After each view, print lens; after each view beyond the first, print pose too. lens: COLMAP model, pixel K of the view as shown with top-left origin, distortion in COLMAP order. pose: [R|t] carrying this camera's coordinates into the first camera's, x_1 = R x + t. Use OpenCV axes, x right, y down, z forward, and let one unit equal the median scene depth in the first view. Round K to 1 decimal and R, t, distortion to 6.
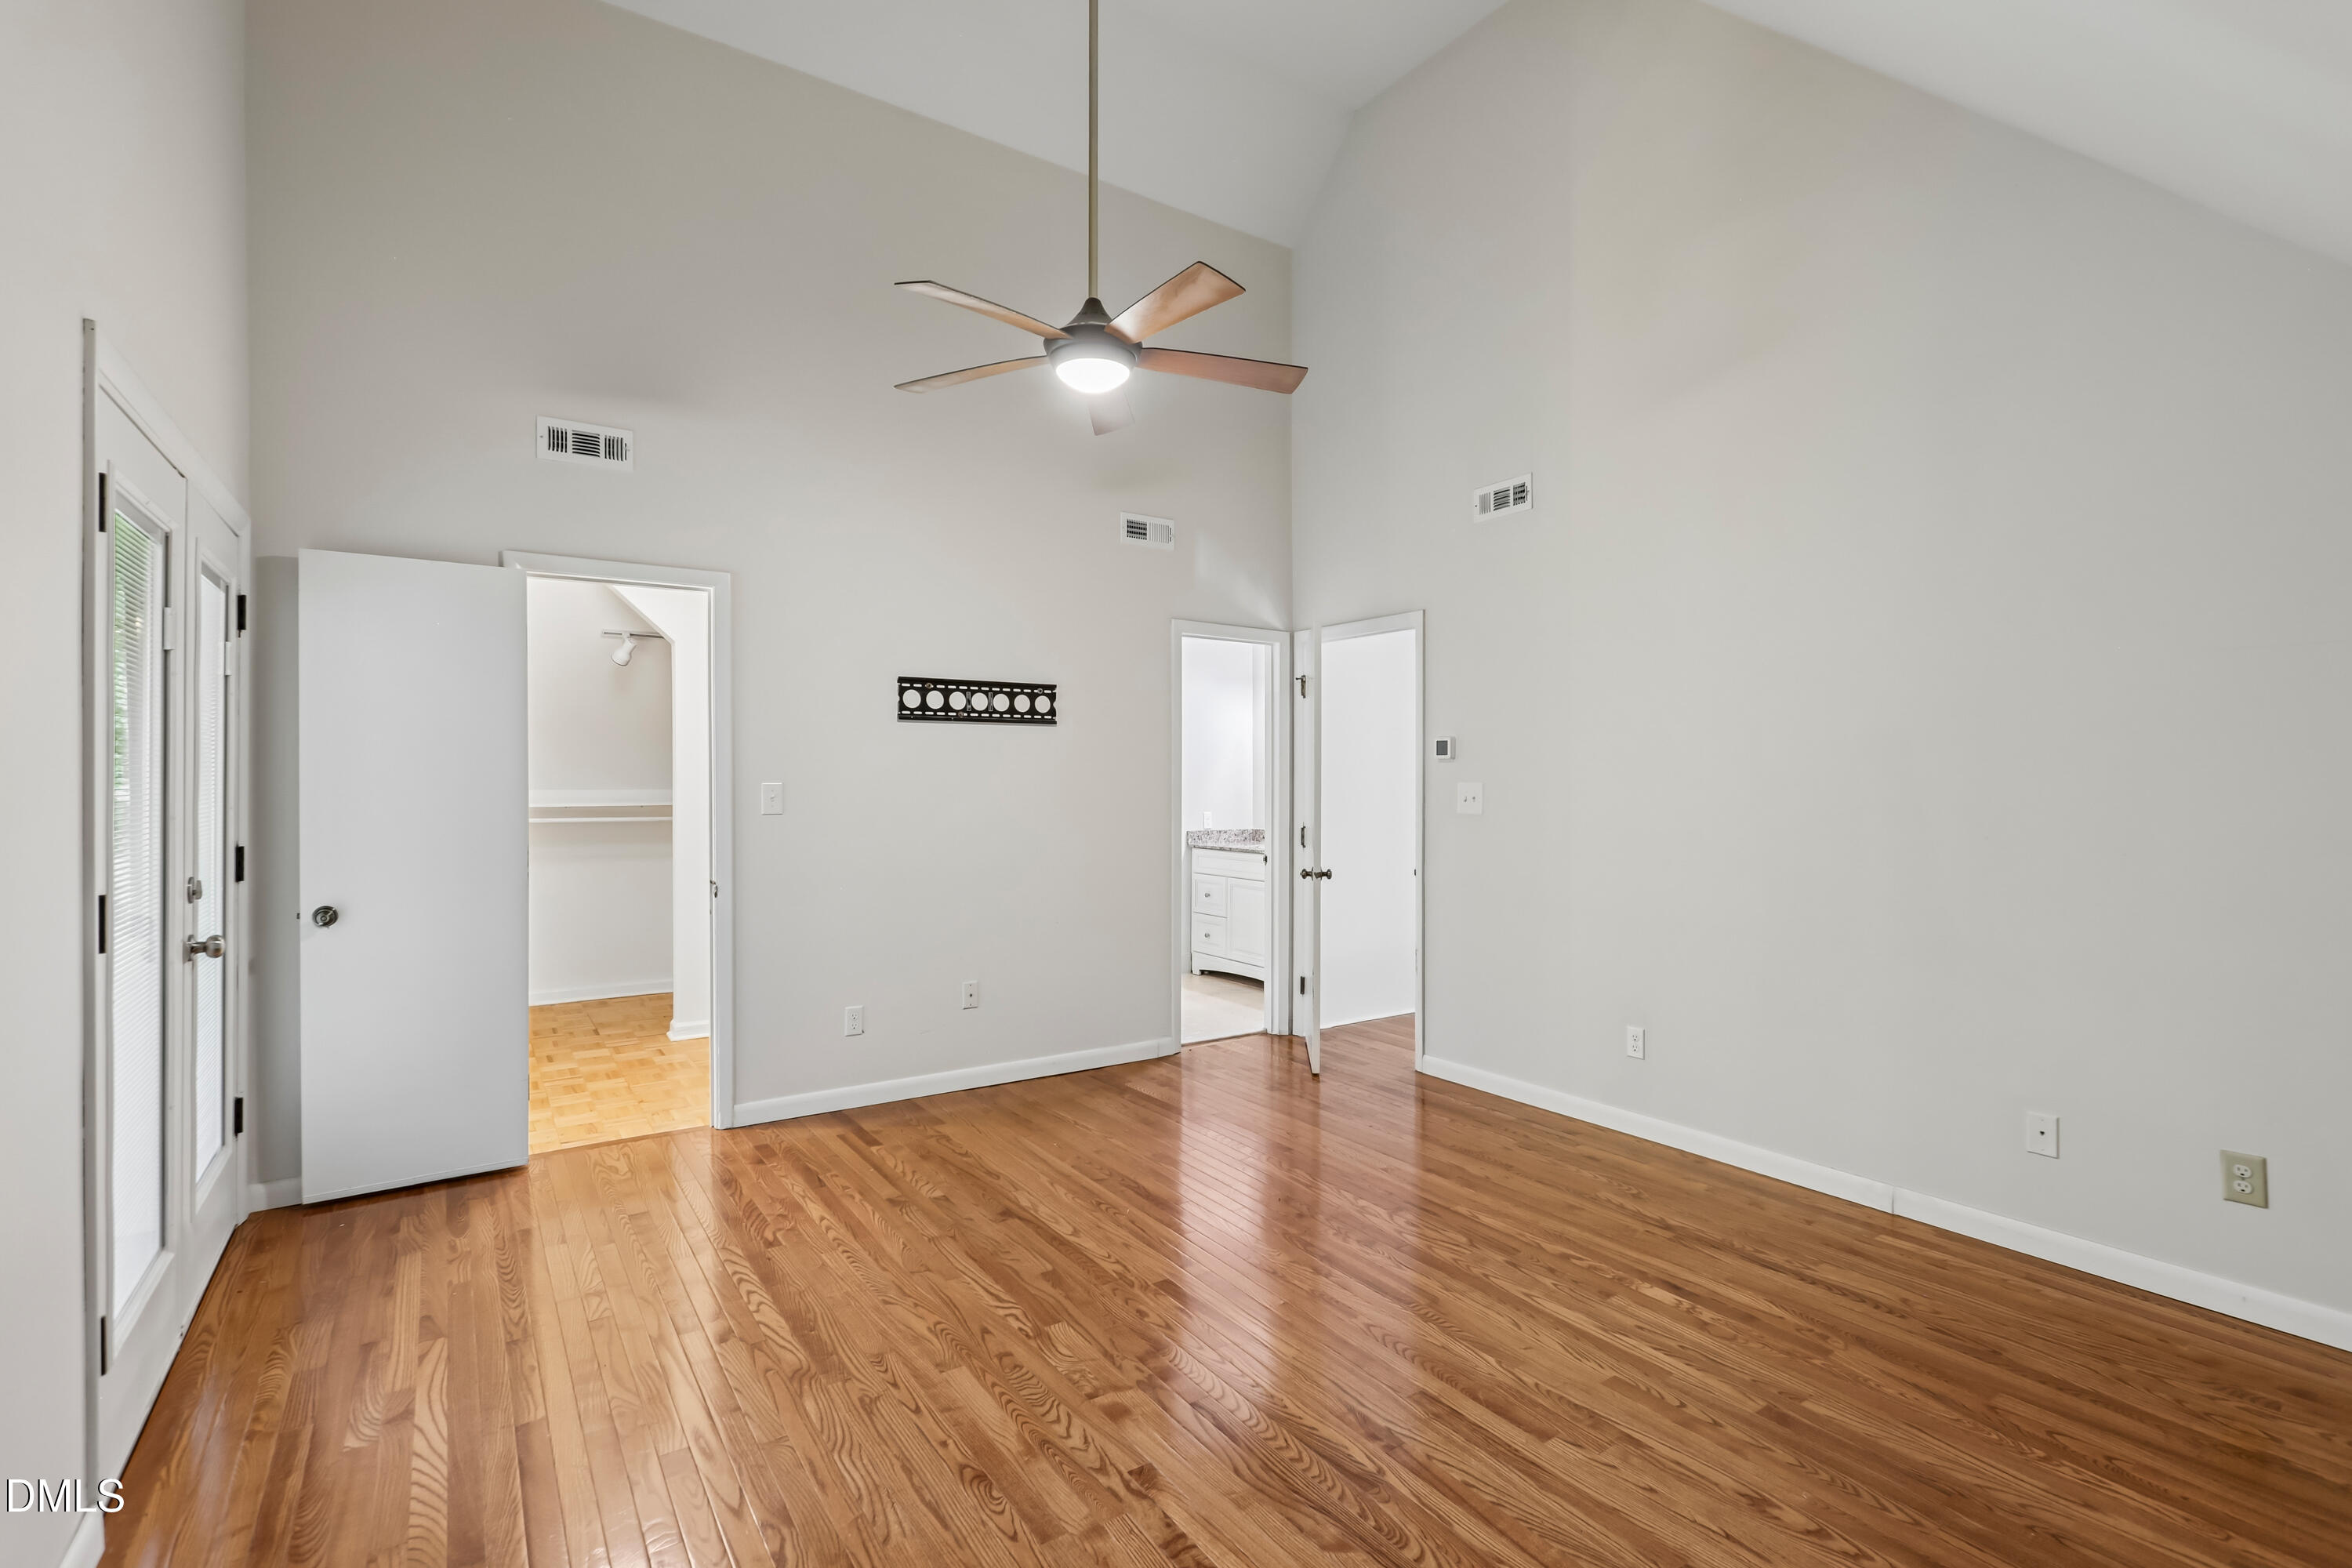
lens RADIAL K [[1067.4, 0, 1161.5], [0, 1067.4, 775.6], [0, 0, 1]] dist [0.000630, -0.000724]
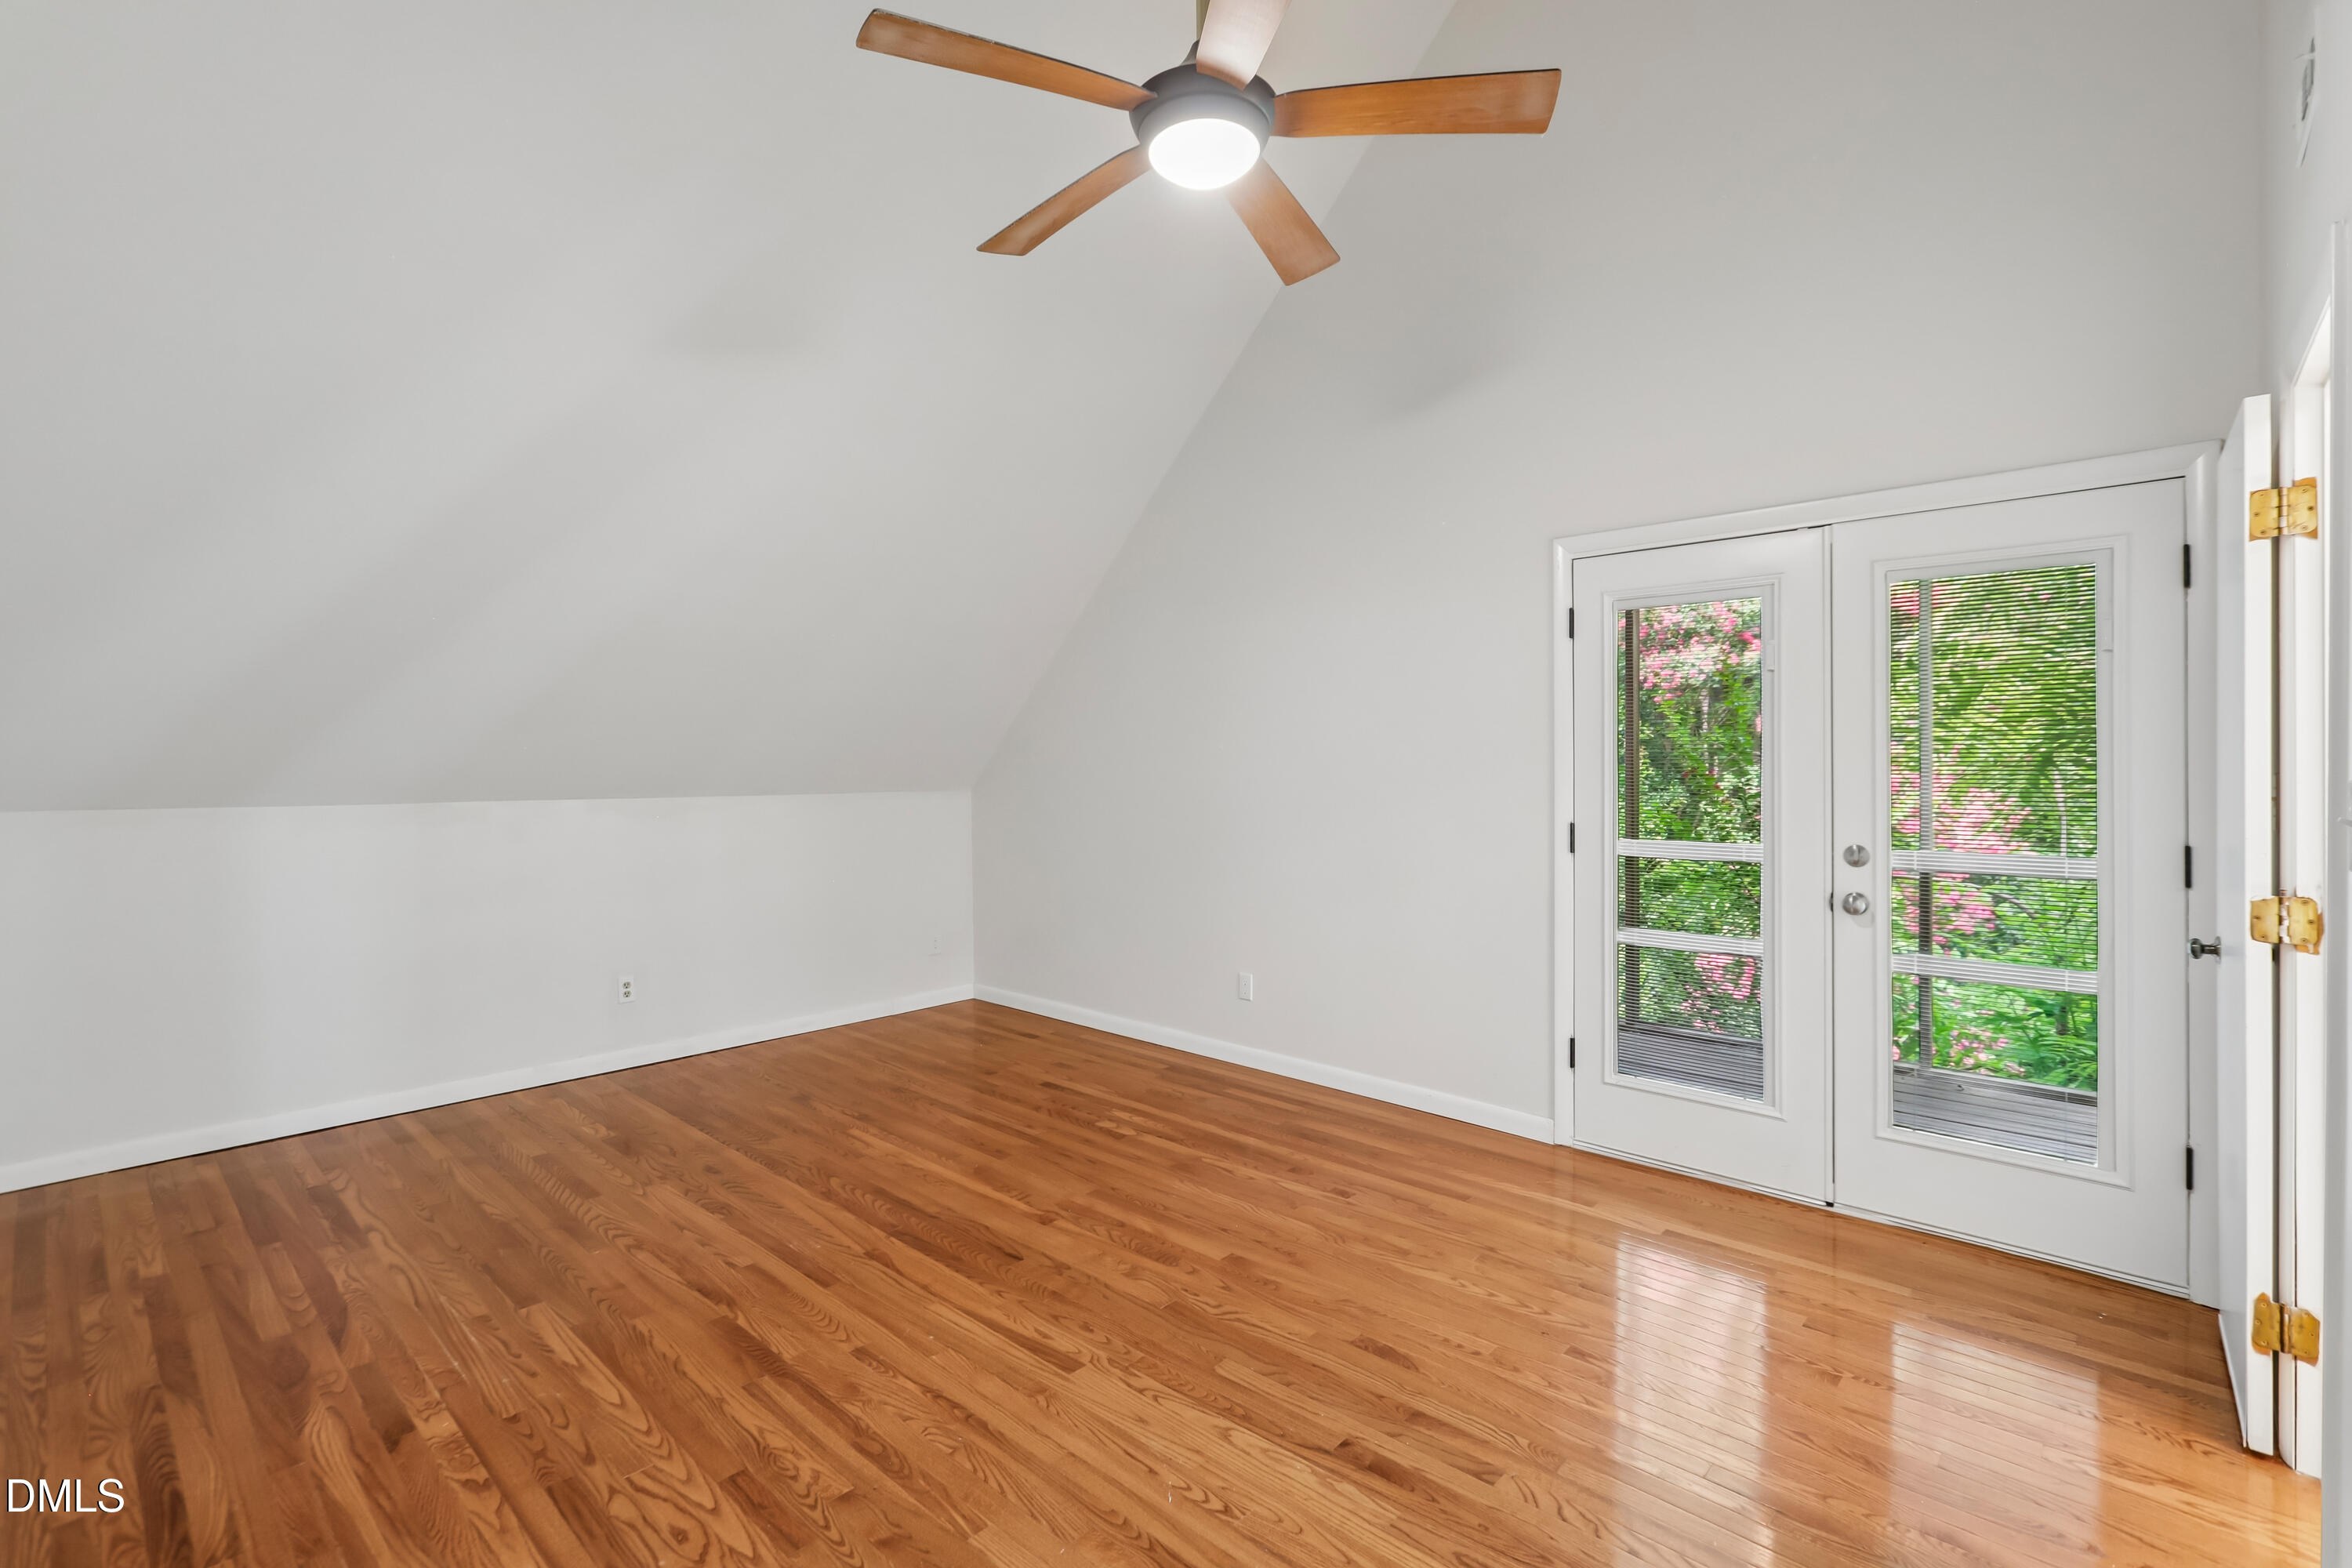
lens RADIAL K [[1067.4, 0, 1161.5], [0, 1067.4, 775.6], [0, 0, 1]] dist [0.000630, -0.000724]
pose [[-0.973794, 0.003973, -0.227396, 0.125256], [0.001577, 0.999941, 0.010713, 0.001786], [0.227425, 0.010074, -0.973743, 1.852488]]
